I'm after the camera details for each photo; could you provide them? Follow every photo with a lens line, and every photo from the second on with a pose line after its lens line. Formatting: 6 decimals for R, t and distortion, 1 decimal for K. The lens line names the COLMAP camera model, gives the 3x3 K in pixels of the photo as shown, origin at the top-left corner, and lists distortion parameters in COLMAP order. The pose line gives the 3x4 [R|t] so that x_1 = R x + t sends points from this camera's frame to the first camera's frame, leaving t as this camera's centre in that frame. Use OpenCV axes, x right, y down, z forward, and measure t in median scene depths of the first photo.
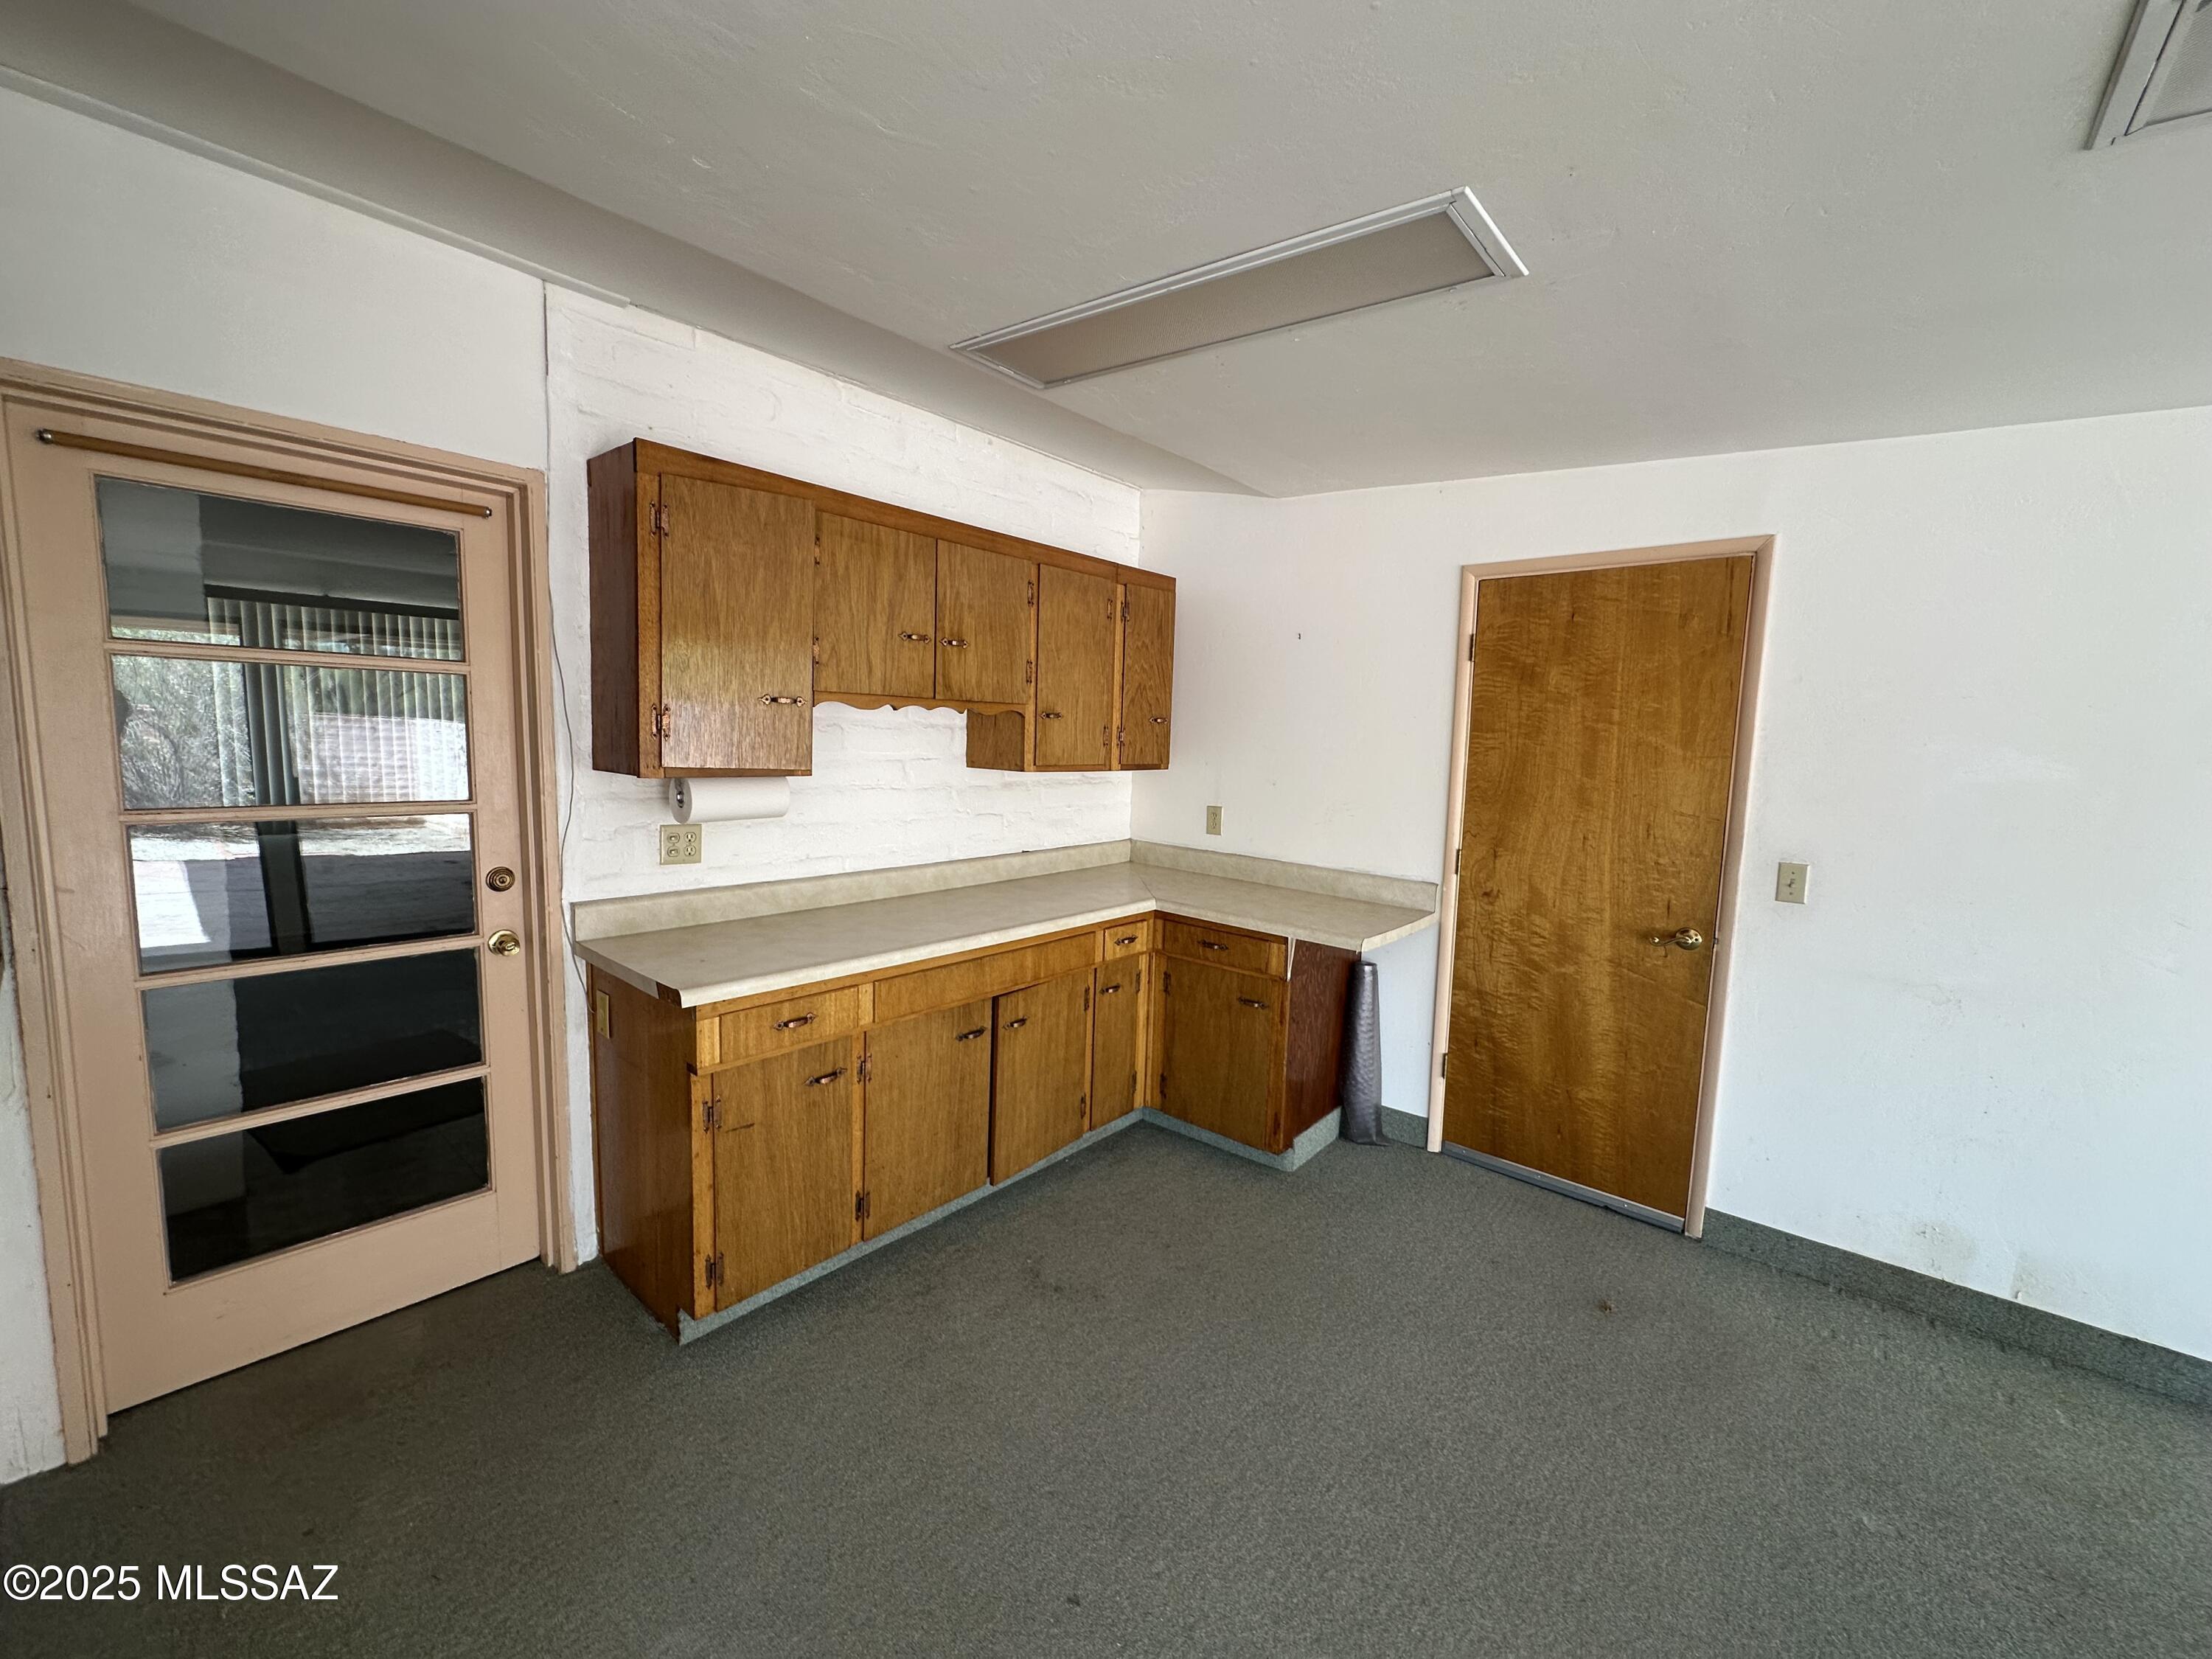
lens RADIAL K [[924.8, 0, 1109.3], [0, 924.8, 819.2], [0, 0, 1]] dist [0.001390, 0.000189]
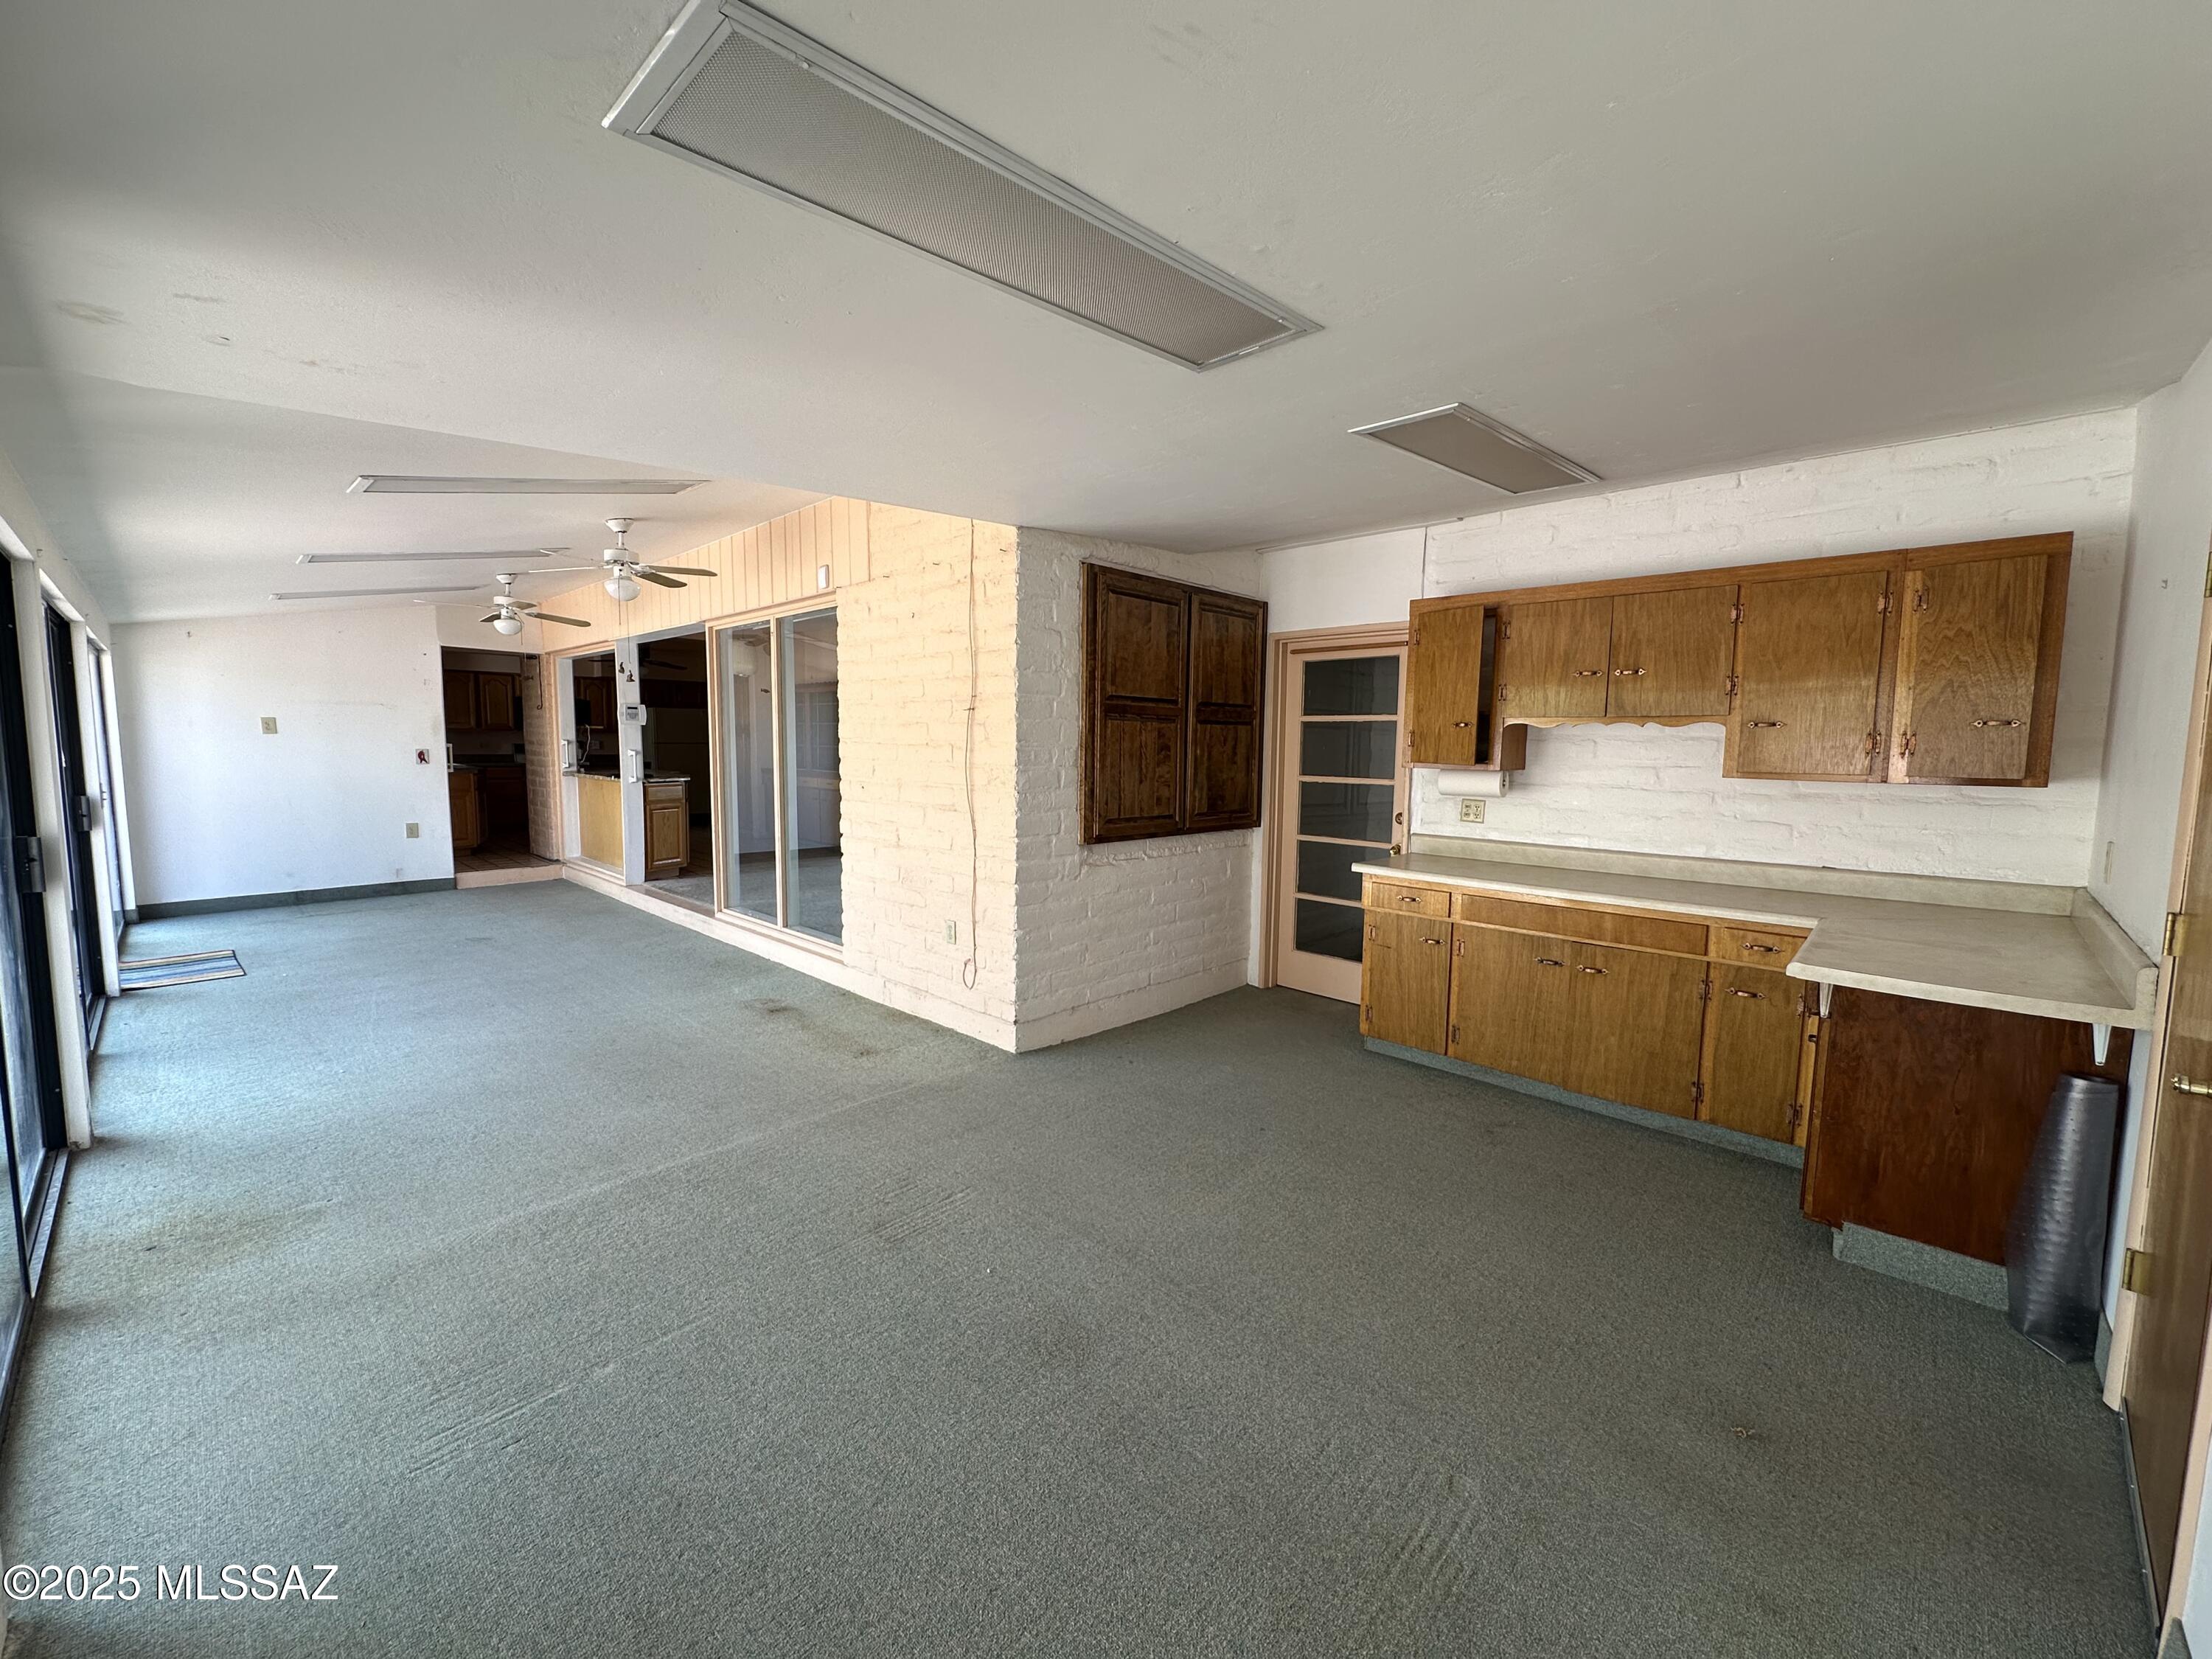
lens RADIAL K [[914.0, 0, 1106.0], [0, 914.0, 829.5], [0, 0, 1]] dist [0.000580, 0.000120]
pose [[-0.097176, 0.060142, -0.993448, 1.149218], [-0.110463, 0.991354, 0.070820, 0.014408], [0.989118, 0.116621, -0.089693, 0.419633]]
